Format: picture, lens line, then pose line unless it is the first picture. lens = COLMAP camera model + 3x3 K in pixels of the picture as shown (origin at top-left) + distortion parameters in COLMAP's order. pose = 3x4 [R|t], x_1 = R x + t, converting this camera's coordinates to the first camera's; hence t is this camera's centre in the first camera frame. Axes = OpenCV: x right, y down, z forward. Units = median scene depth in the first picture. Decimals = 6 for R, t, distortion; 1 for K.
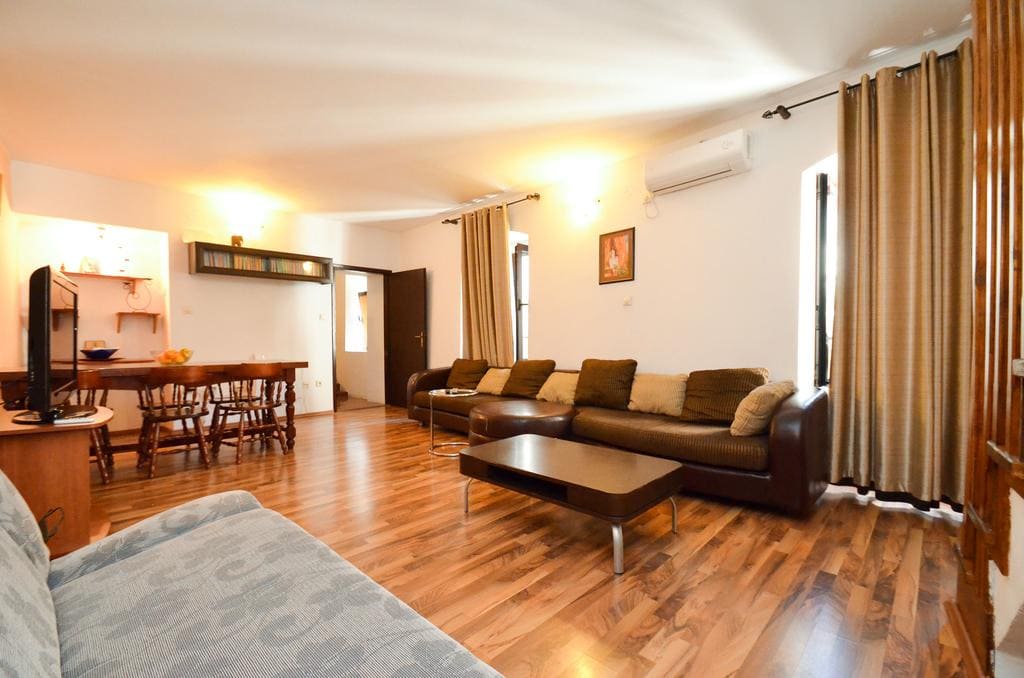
lens RADIAL K [[447.8, 0, 511.4], [0, 447.8, 348.0], [0, 0, 1]] dist [-0.001374, -0.005518]
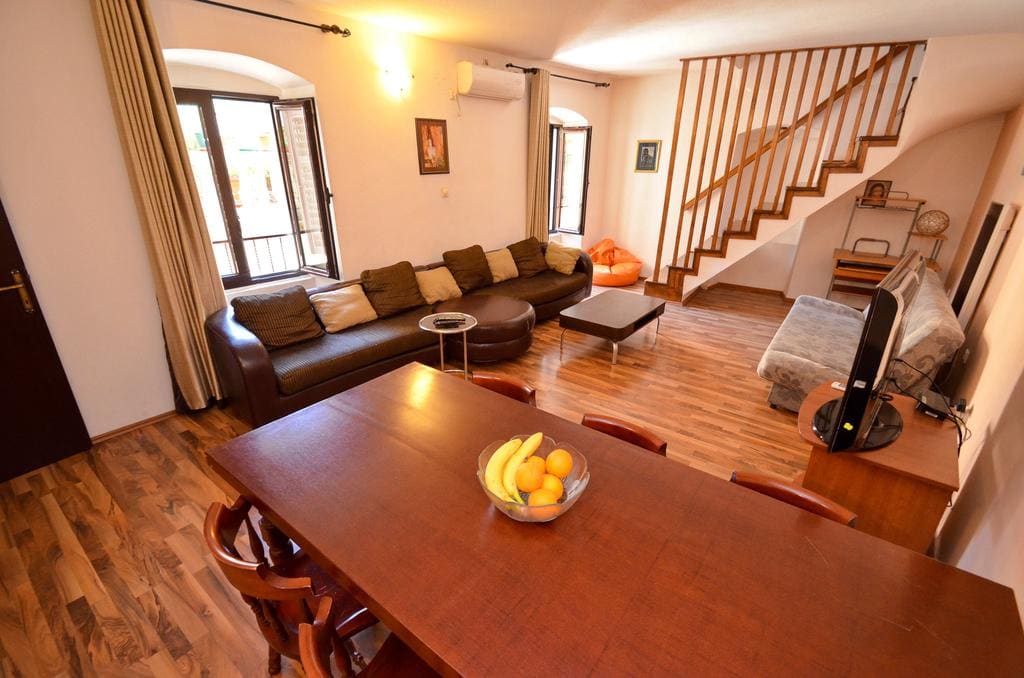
lens RADIAL K [[447.8, 0, 508.7], [0, 447.8, 341.0], [0, 0, 1]] dist [-0.001374, -0.005518]
pose [[-0.128450, -0.374922, 0.918114, -0.889420], [0.004728, 0.925541, 0.378617, -0.179122], [-0.991705, 0.052974, -0.117113, 0.968145]]
